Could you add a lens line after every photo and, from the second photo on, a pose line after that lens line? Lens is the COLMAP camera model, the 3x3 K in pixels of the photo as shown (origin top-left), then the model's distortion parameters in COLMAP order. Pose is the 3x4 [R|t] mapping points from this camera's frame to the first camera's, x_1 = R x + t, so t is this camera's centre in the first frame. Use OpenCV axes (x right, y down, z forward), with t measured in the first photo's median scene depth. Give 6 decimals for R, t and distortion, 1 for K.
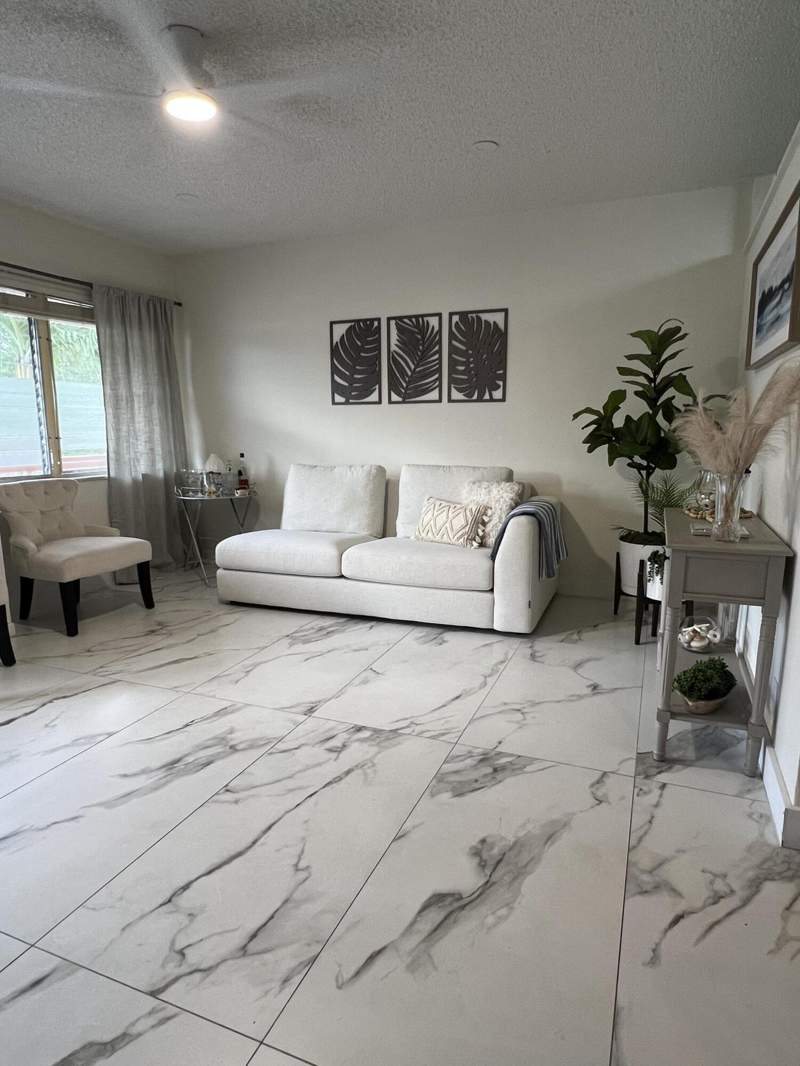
lens RADIAL K [[629.8, 0, 403.3], [0, 629.8, 531.9], [0, 0, 1]] dist [-0.004188, -0.001489]
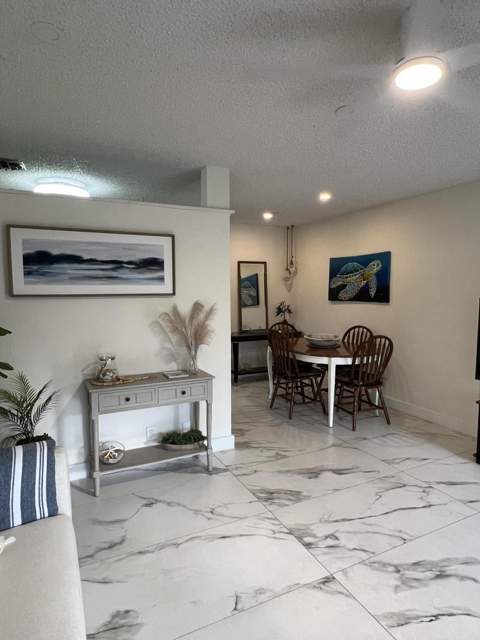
lens RADIAL K [[378.1, 0, 242.0], [0, 378.1, 319.4], [0, 0, 1]] dist [-0.004188, -0.001489]
pose [[-0.749893, -0.042469, 0.660194, -0.483897], [0.117976, 0.973356, 0.196620, -0.369667], [-0.650955, 0.225331, -0.724903, 1.525009]]
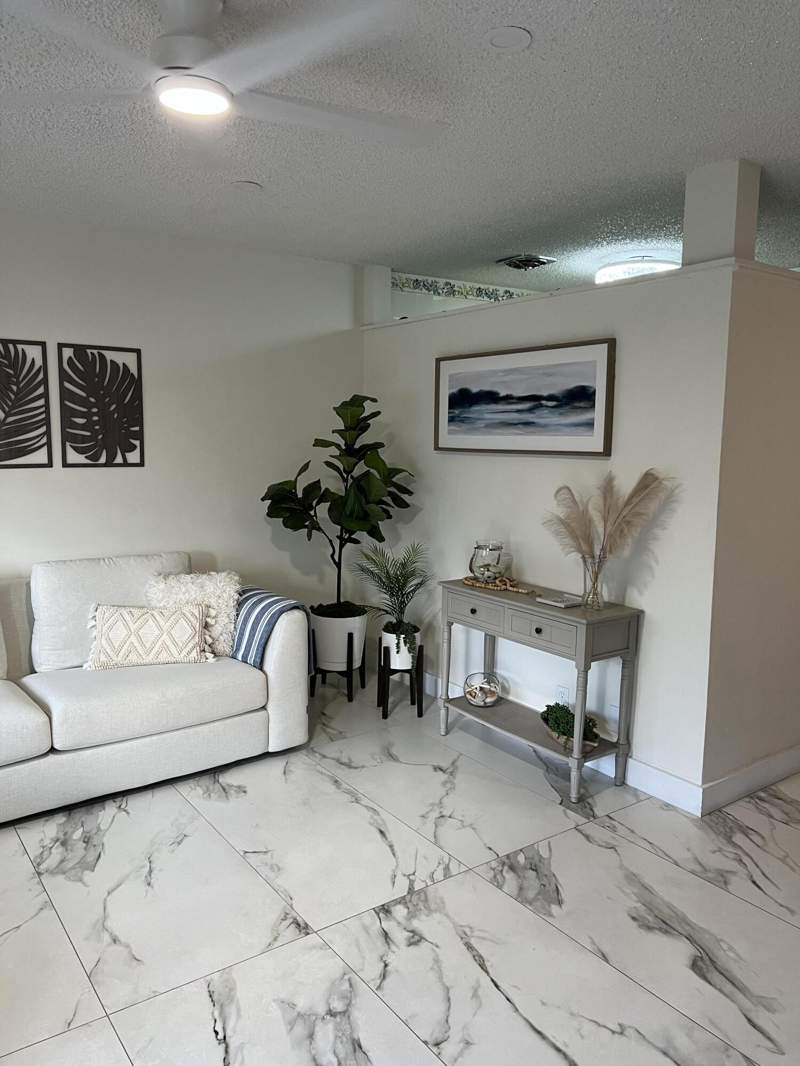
lens RADIAL K [[800.1, 0, 383.5], [0, 800.1, 530.6], [0, 0, 1]] dist [0.042714, -0.058591]
pose [[0.542802, -0.091583, 0.834852, -0.845531], [0.128161, 0.991427, 0.025432, -0.190656], [-0.830024, 0.093191, 0.549886, 0.356754]]
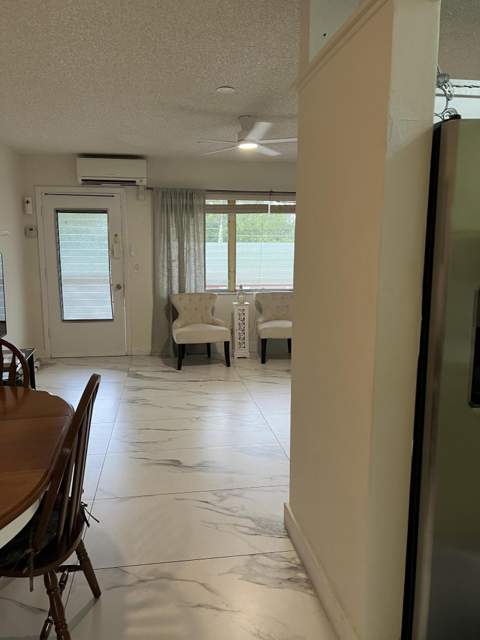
lens RADIAL K [[480.4, 0, 230.1], [0, 480.4, 318.6], [0, 0, 1]] dist [0.042714, -0.058591]
pose [[0.503682, 0.132670, -0.853641, 1.119494], [-0.142910, 0.987319, 0.069123, -0.118807], [0.851987, 0.087178, 0.516254, 0.045225]]
